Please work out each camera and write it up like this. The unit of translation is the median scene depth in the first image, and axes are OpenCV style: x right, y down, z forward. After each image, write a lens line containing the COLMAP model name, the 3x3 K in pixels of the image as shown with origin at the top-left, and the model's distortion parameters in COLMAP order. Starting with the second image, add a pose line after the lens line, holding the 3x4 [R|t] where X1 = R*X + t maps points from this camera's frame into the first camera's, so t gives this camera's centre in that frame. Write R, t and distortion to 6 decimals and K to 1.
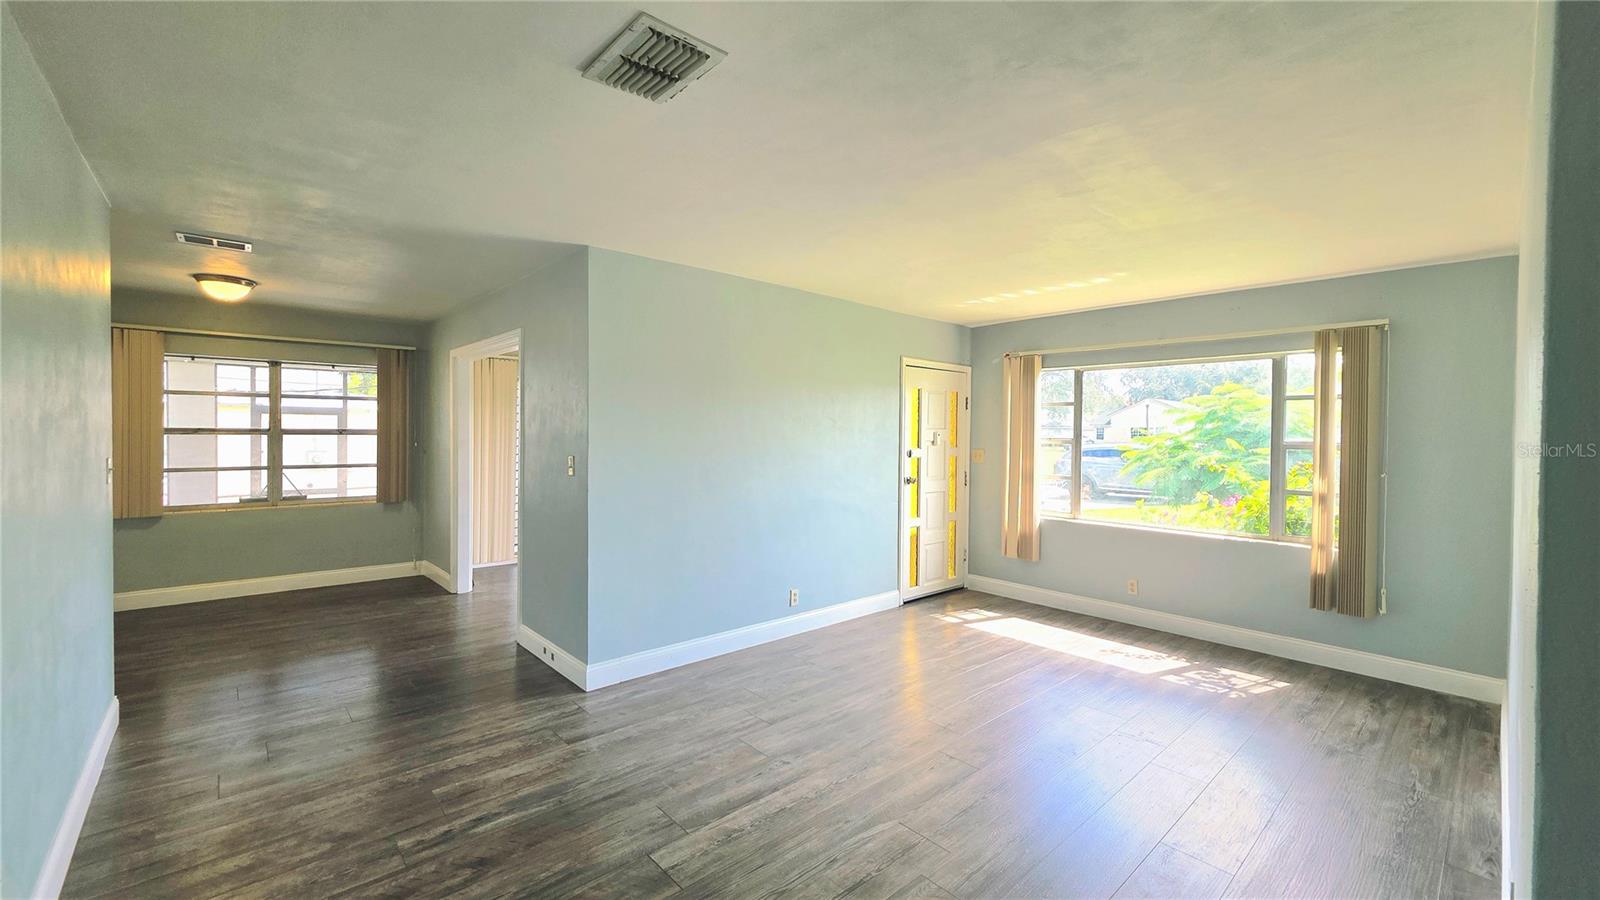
lens RADIAL K [[644.1, 0, 805.6], [0, 644.1, 446.6], [0, 0, 1]] dist [0.001579, 0.000542]
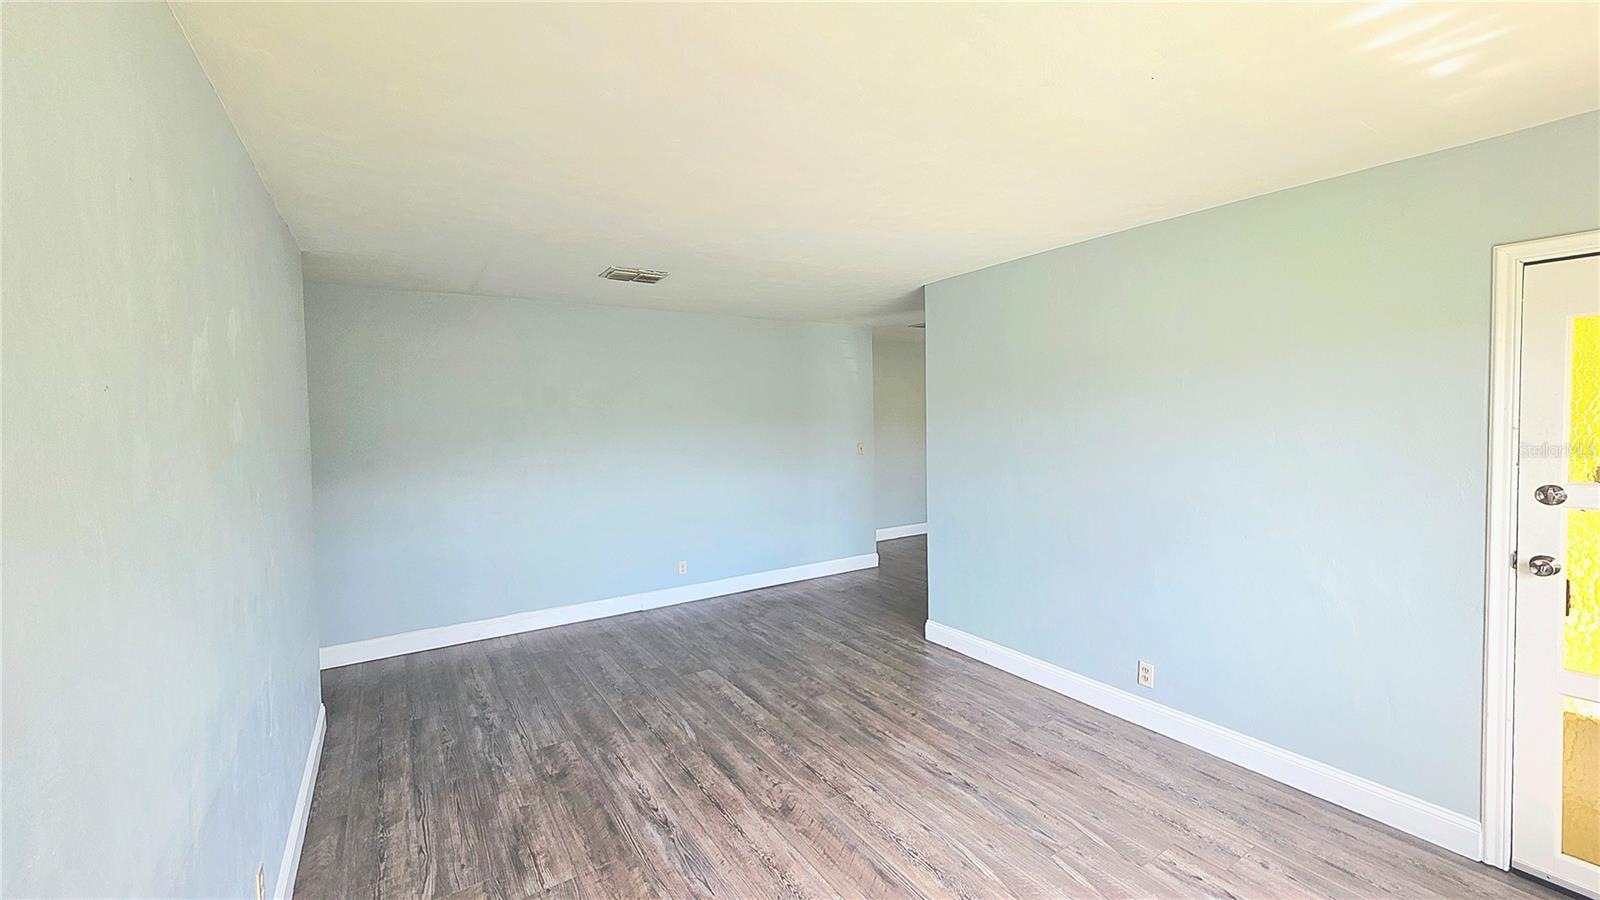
lens RADIAL K [[644.1, 0, 805.3], [0, 644.1, 440.6], [0, 0, 1]] dist [0.001579, 0.000542]
pose [[-0.165896, 0.028434, -0.985733, 1.076583], [-0.008528, 0.999505, 0.030267, -0.050115], [0.986106, 0.013427, -0.165572, 1.126251]]
